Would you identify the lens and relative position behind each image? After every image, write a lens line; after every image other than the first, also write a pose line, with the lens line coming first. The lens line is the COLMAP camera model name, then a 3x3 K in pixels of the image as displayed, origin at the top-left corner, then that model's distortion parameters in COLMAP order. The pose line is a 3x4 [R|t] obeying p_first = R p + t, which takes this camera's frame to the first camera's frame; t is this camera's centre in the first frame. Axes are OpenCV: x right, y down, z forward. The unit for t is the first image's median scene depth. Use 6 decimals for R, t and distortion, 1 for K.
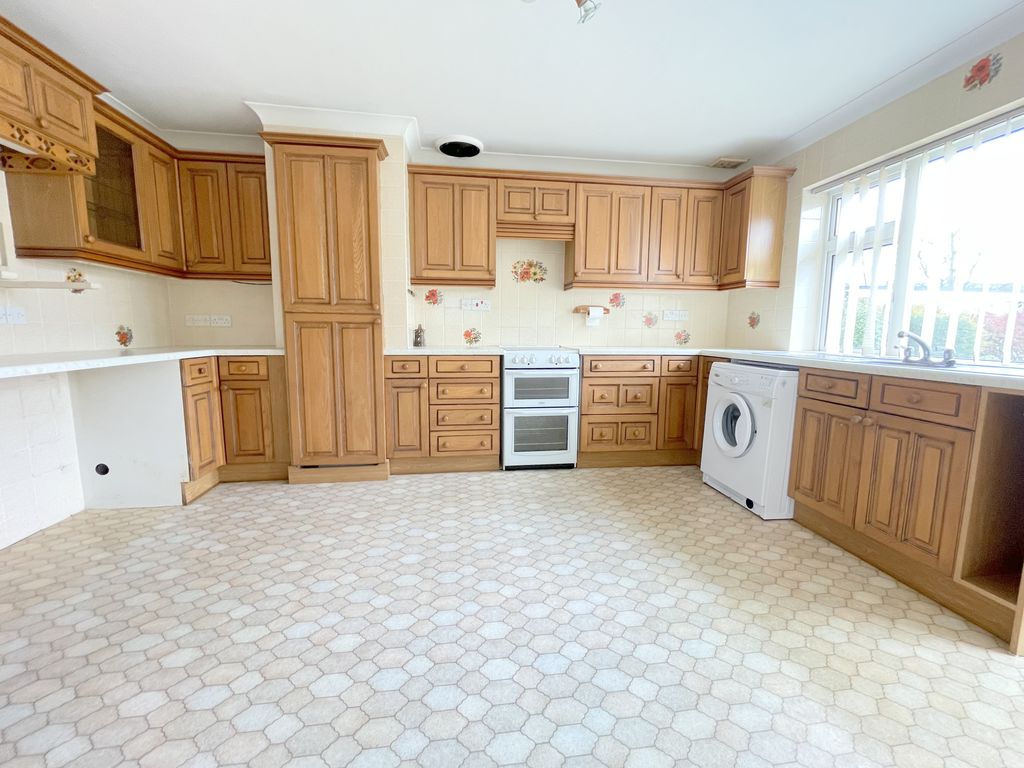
lens RADIAL K [[417.1, 0, 504.9], [0, 417.1, 383.8], [0, 0, 1]] dist [-0.000177, -0.000375]
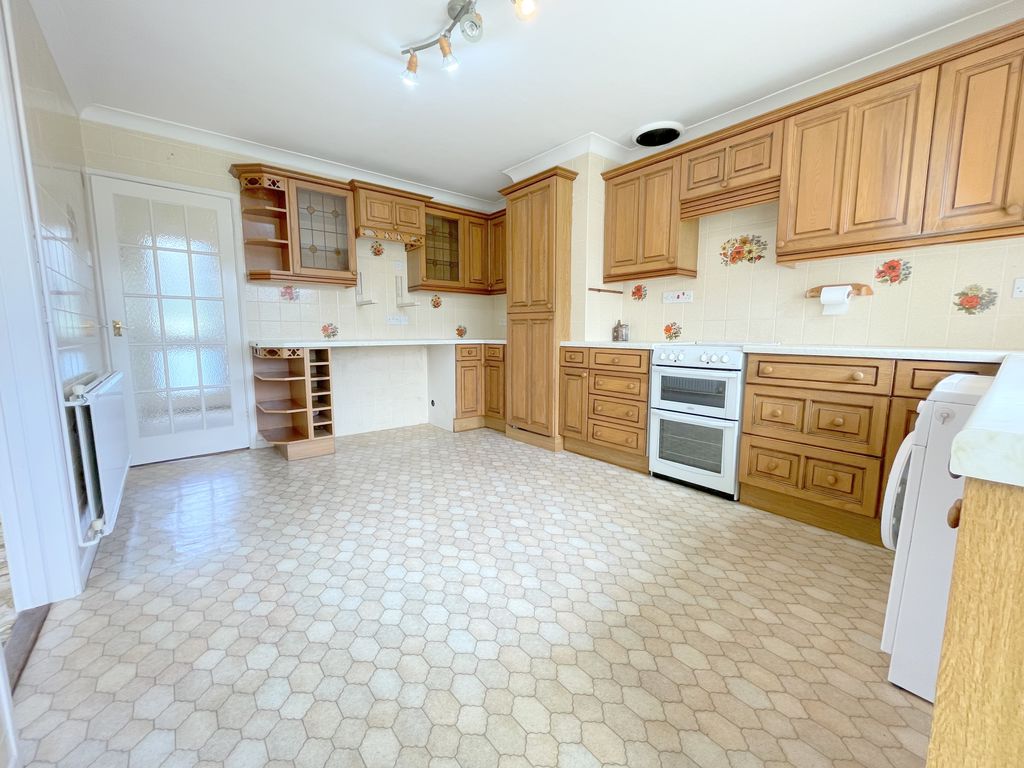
lens RADIAL K [[403.7, 0, 512.0], [0, 403.7, 384.0], [0, 0, 1]] dist [-0.001538, -0.000198]
pose [[0.539783, 0.101796, -0.835627, 0.583499], [-0.105423, 0.993021, 0.052870, -0.008338], [0.835177, 0.059556, 0.546748, 0.257565]]
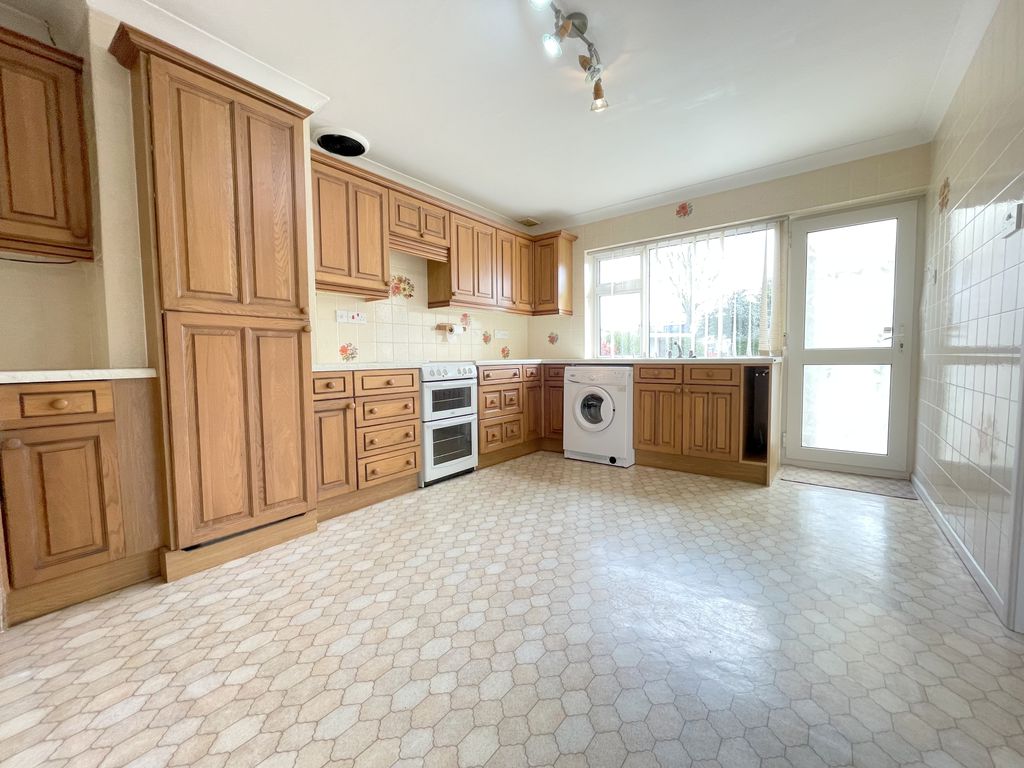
lens RADIAL K [[417.1, 0, 504.9], [0, 417.1, 383.8], [0, 0, 1]] dist [-0.000177, -0.000375]
pose [[0.710282, -0.060694, 0.701295, -0.557139], [0.108781, 0.993772, -0.024169, 0.013499], [-0.695461, 0.093455, 0.712461, 0.166600]]
